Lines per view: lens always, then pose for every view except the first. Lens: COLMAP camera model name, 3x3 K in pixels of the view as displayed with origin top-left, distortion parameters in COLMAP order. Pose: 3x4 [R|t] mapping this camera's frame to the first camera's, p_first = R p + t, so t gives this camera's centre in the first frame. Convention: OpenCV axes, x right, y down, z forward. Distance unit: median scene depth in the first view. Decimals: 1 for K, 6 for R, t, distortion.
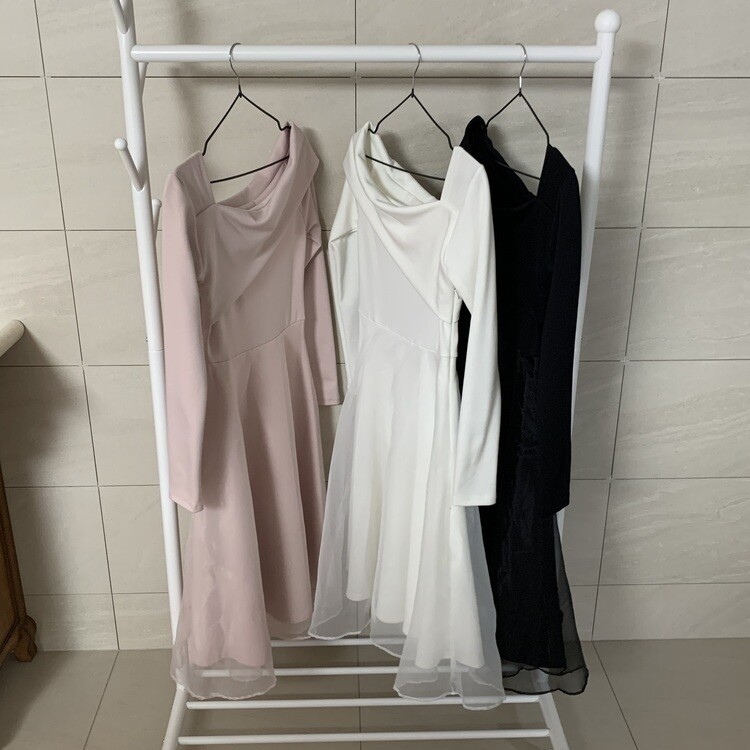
lens RADIAL K [[852.3, 0, 357.0], [0, 852.3, 377.1], [0, 0, 1]] dist [0.036585, -0.036329]
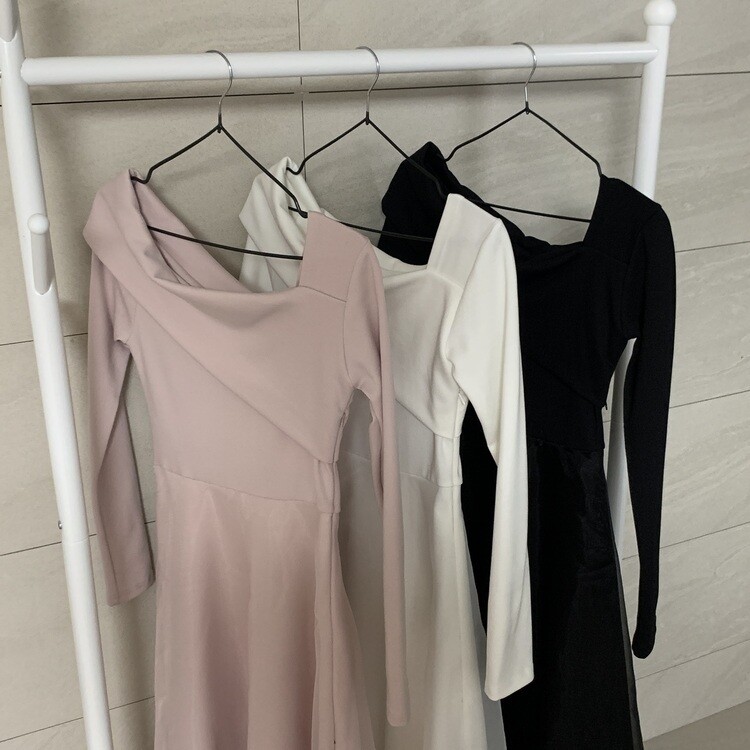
lens RADIAL K [[969.0, 0, 375.0], [0, 969.0, 375.0], [0, 0, 1]] dist [0.202268, -0.569830]
pose [[0.914793, -0.151811, 0.374308, -0.282371], [0.166892, 0.985943, -0.008001, -0.104692], [-0.367831, 0.069789, 0.927270, 0.243417]]
